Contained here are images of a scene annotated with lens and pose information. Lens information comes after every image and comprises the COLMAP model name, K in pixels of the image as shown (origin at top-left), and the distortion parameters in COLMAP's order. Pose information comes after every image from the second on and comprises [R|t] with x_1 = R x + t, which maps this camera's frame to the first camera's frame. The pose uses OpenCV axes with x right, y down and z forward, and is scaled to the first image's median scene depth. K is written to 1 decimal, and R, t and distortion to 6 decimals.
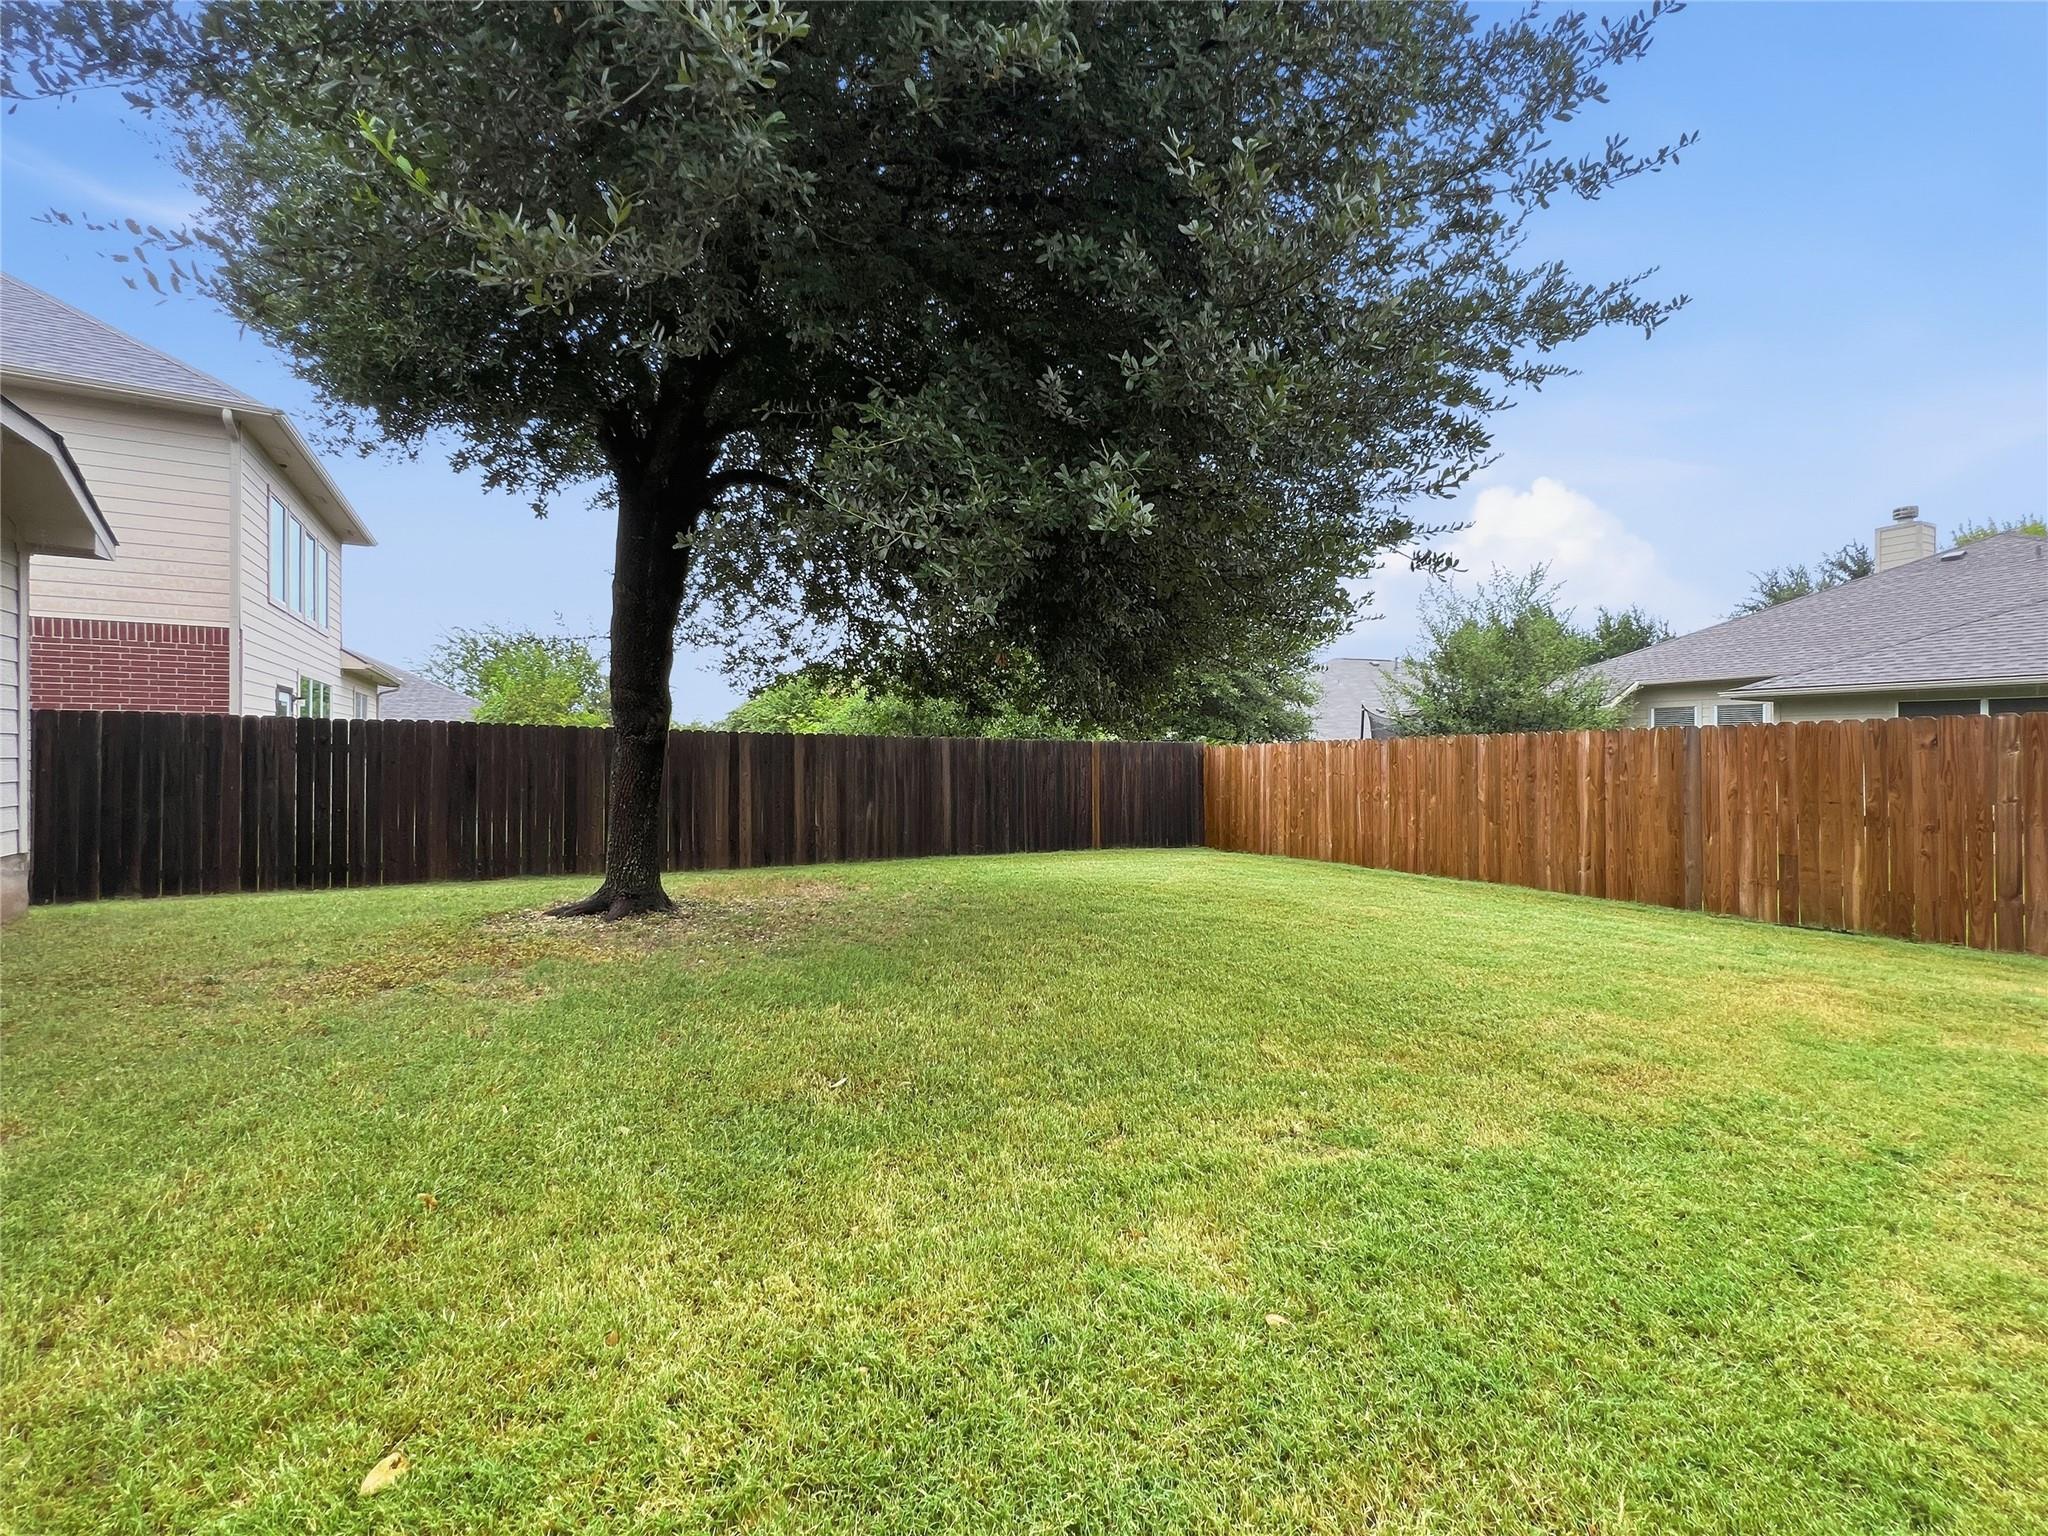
lens RADIAL K [[838.9, 0, 1022.6], [0, 838.9, 761.3], [0, 0, 1]] dist [-0.002274, -0.000173]
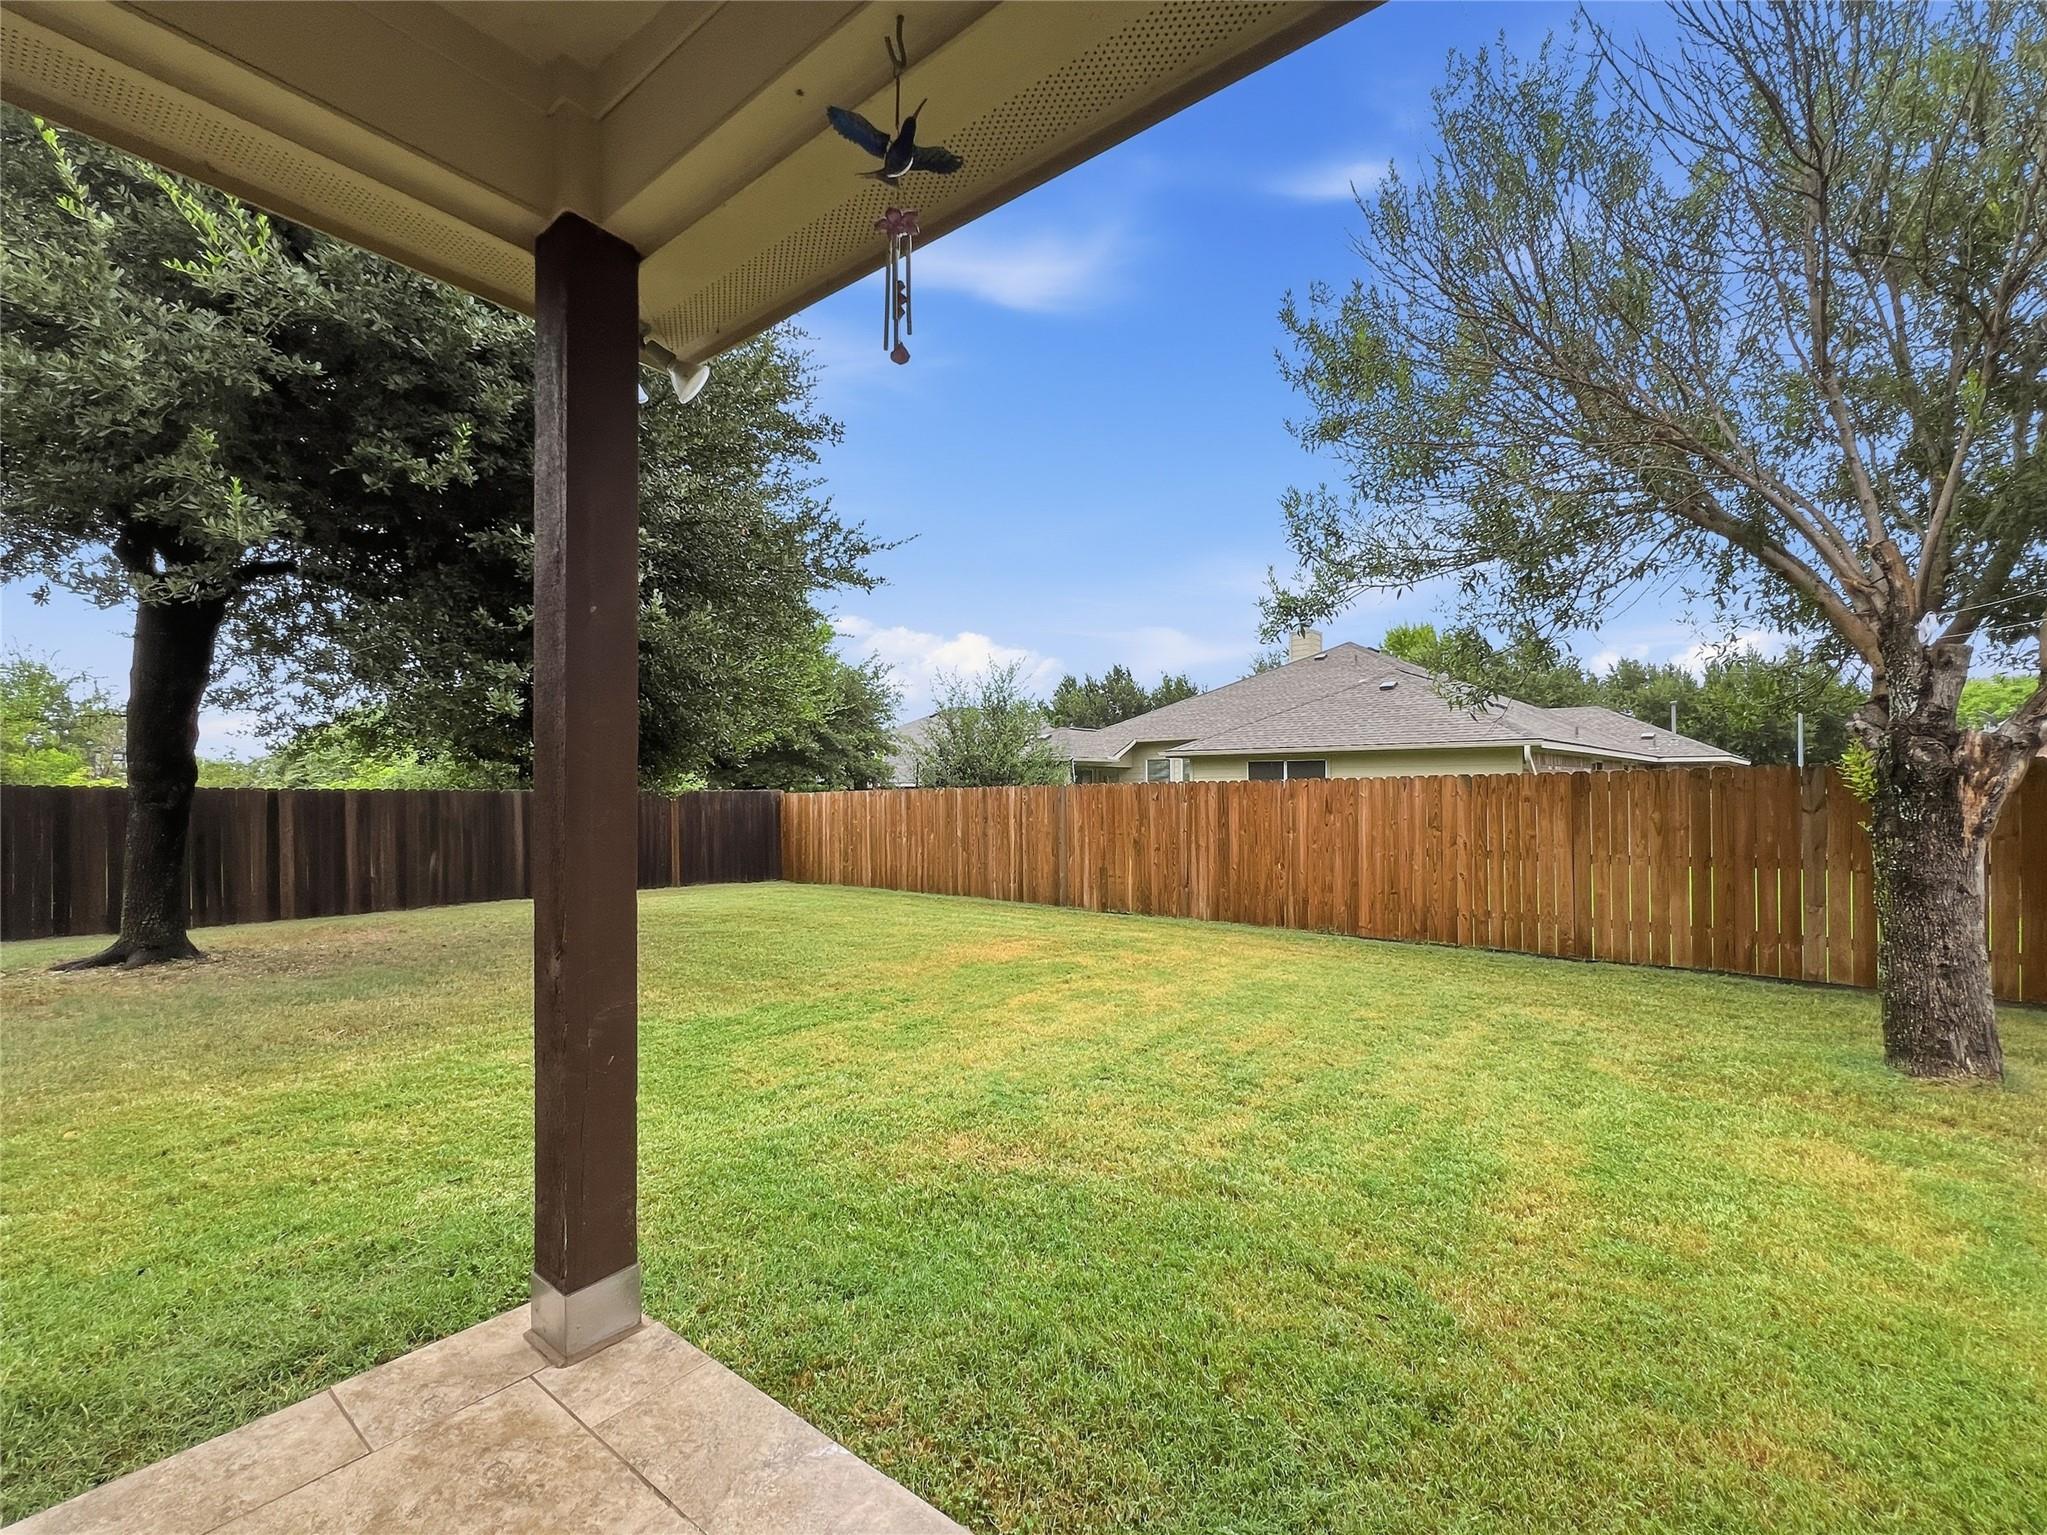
lens RADIAL K [[878.0, 0, 1035.4], [0, 878.0, 791.8], [0, 0, 1]] dist [0.000691, 0.000295]
pose [[0.931323, -0.008650, 0.364092, 0.146635], [0.009612, 0.999953, -0.000829, -0.023618], [-0.364068, 0.004272, 0.931362, -0.375032]]
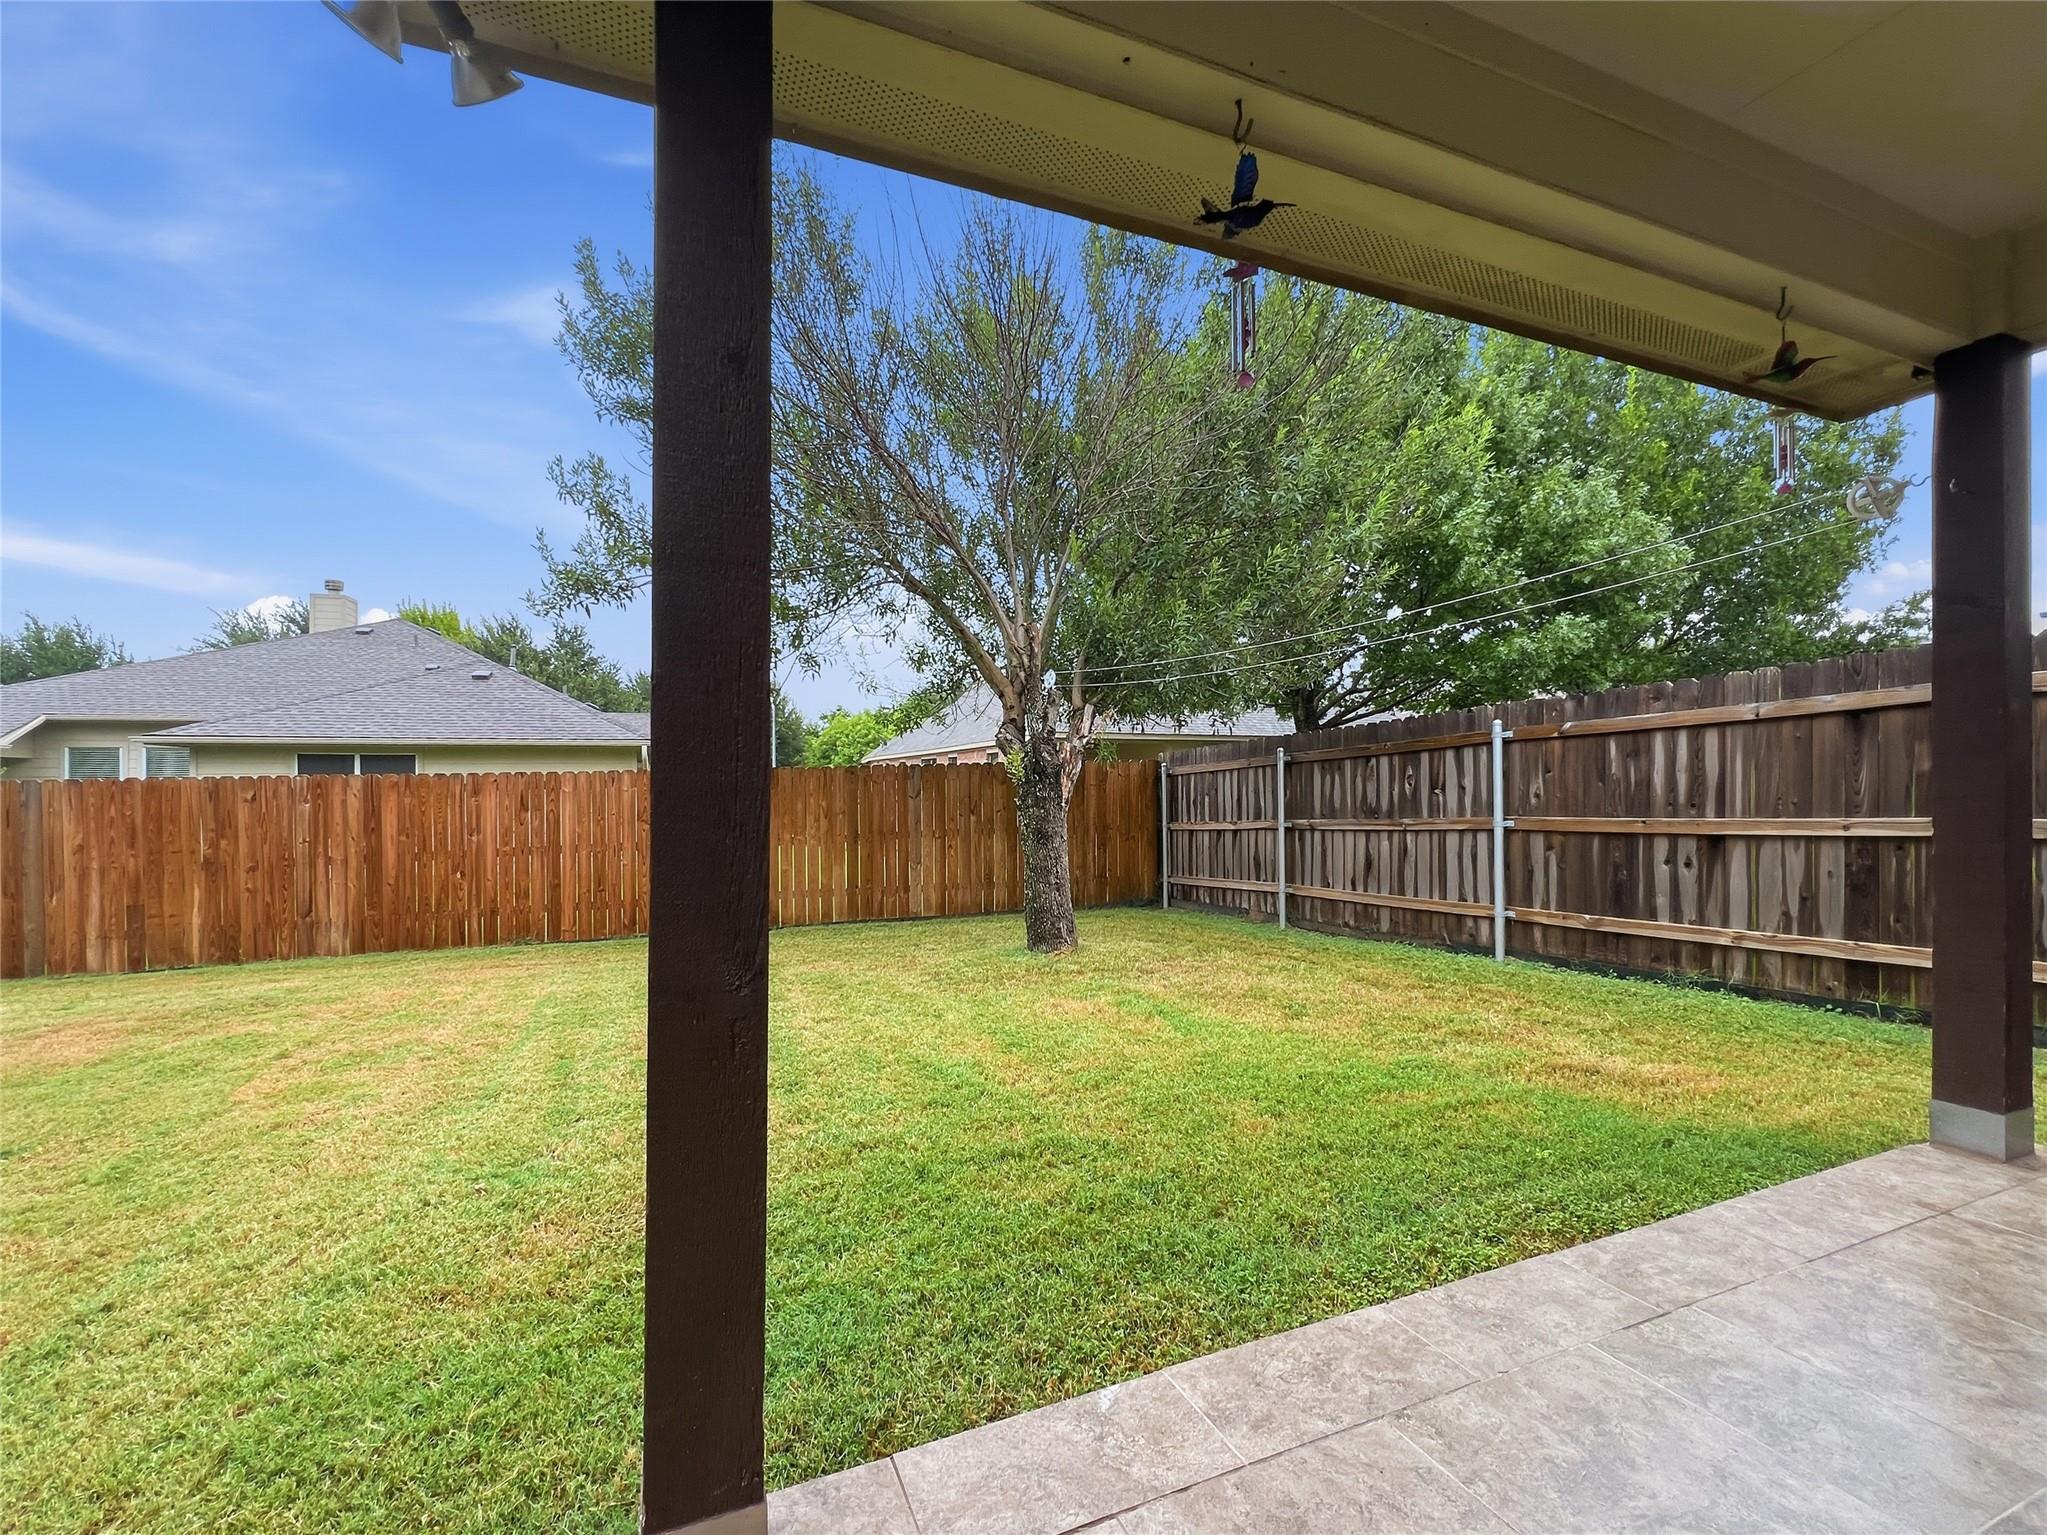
lens RADIAL K [[878.0, 0, 1035.4], [0, 878.0, 791.8], [0, 0, 1]] dist [0.000691, 0.000295]
pose [[0.144622, -0.012895, 0.989403, -0.005701], [0.017368, 0.999794, 0.010491, -0.016356], [-0.989335, 0.015666, 0.144816, -0.207802]]
